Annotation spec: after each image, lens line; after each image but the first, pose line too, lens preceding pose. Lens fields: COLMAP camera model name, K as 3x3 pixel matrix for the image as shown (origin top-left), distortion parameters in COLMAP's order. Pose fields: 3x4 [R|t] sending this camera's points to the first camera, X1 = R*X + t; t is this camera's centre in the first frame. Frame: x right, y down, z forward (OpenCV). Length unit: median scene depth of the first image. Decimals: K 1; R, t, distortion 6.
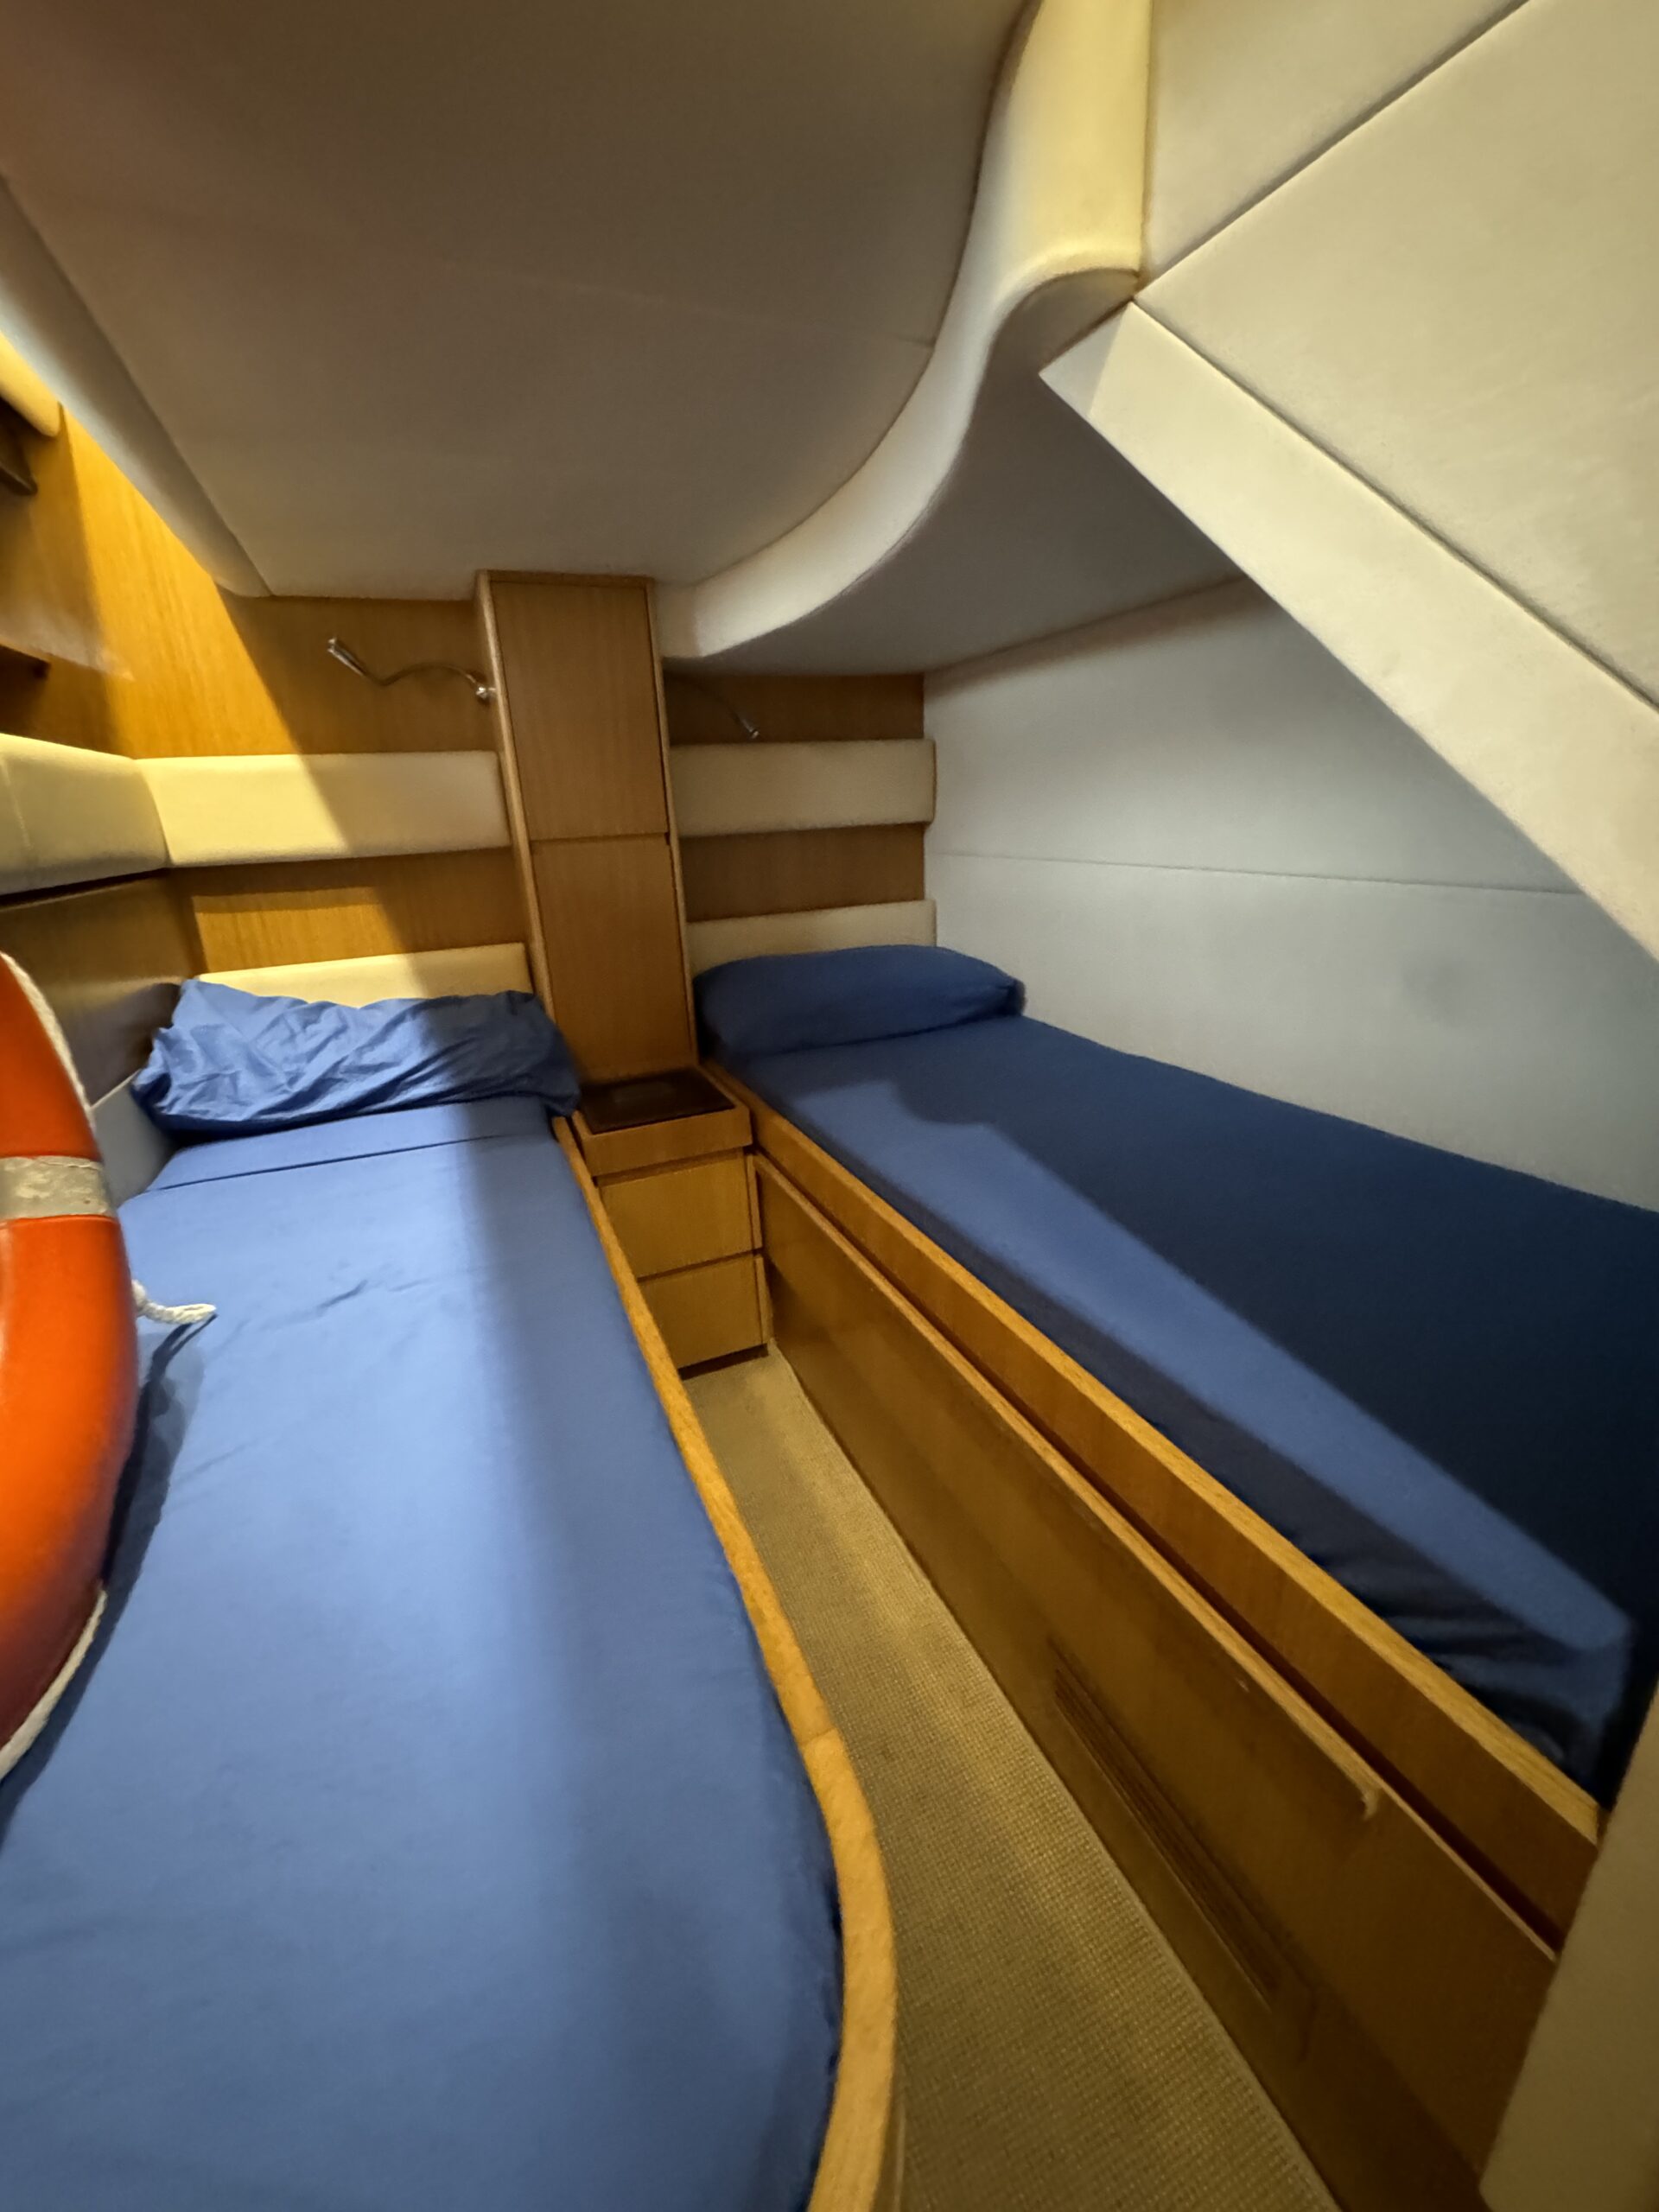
lens RADIAL K [[896.1, 0, 829.5], [0, 896.1, 1106.0], [0, 0, 1]] dist [-0.001983, -0.000182]
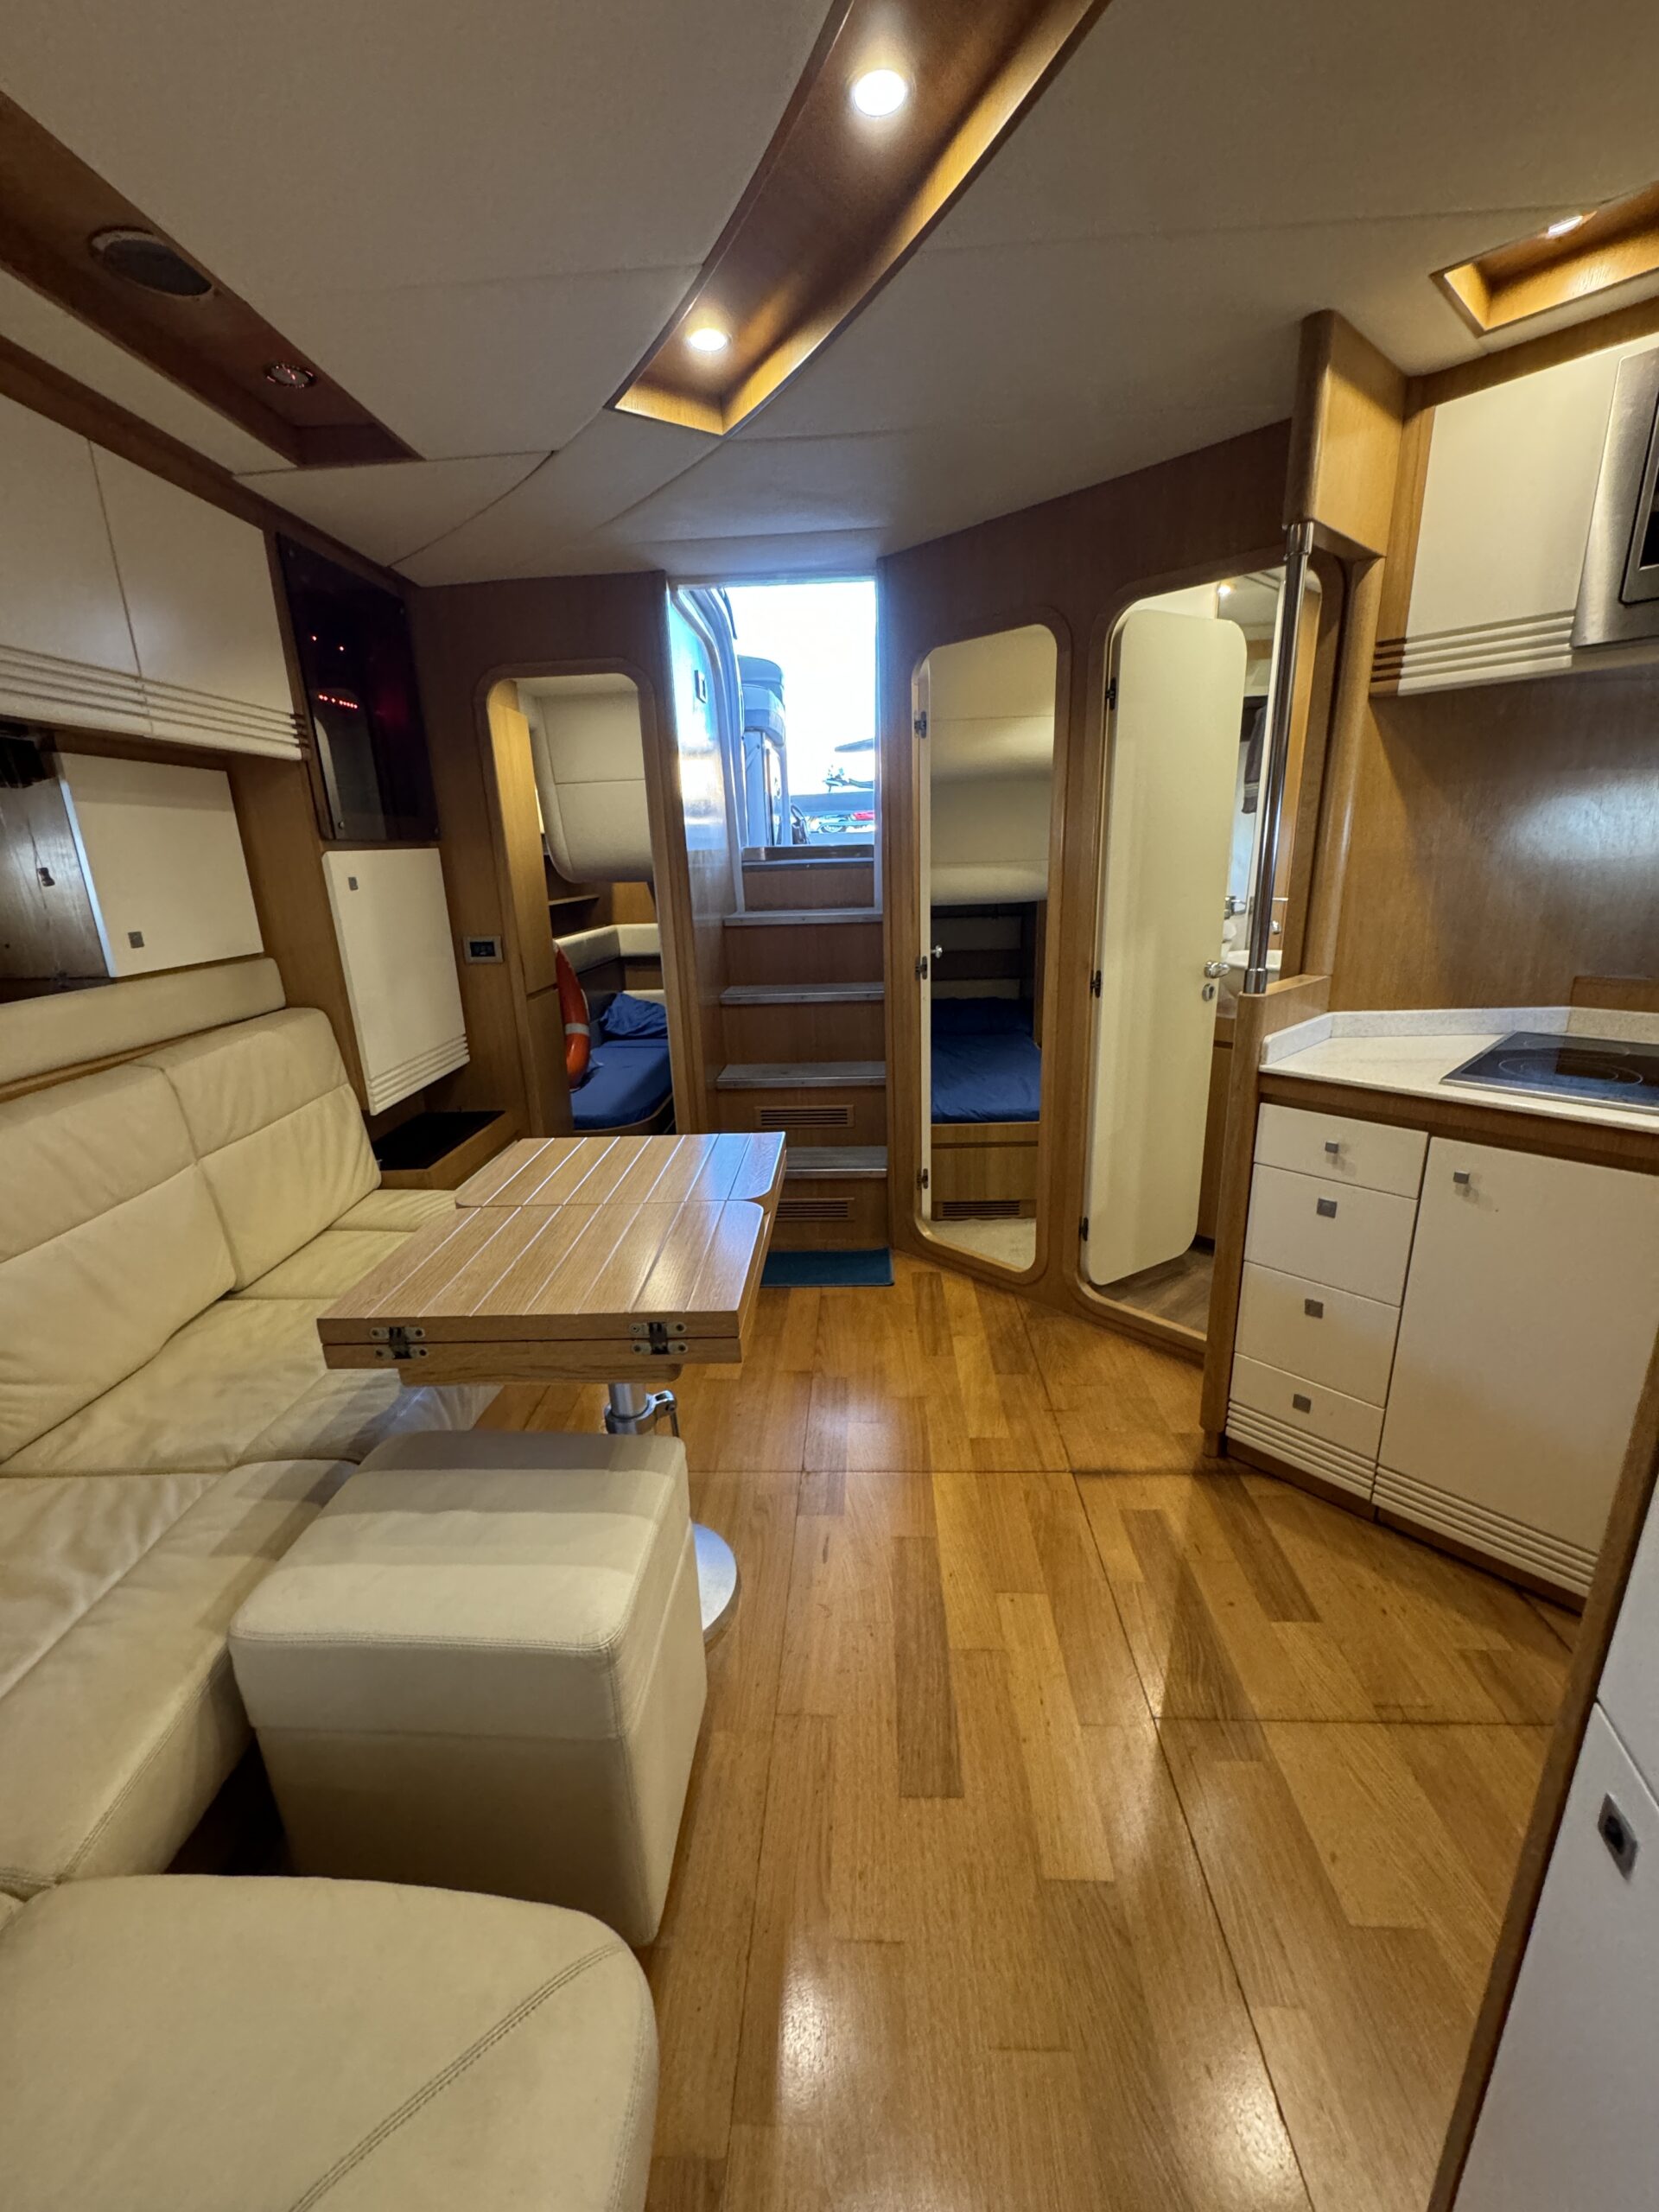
lens RADIAL K [[896.1, 0, 829.5], [0, 896.1, 1106.0], [0, 0, 1]] dist [-0.001983, -0.000182]
pose [[0.900400, 0.137117, -0.412890, 1.460794], [-0.150194, 0.988656, 0.000793, 0.159512], [0.408315, 0.061299, 0.910780, -1.728404]]
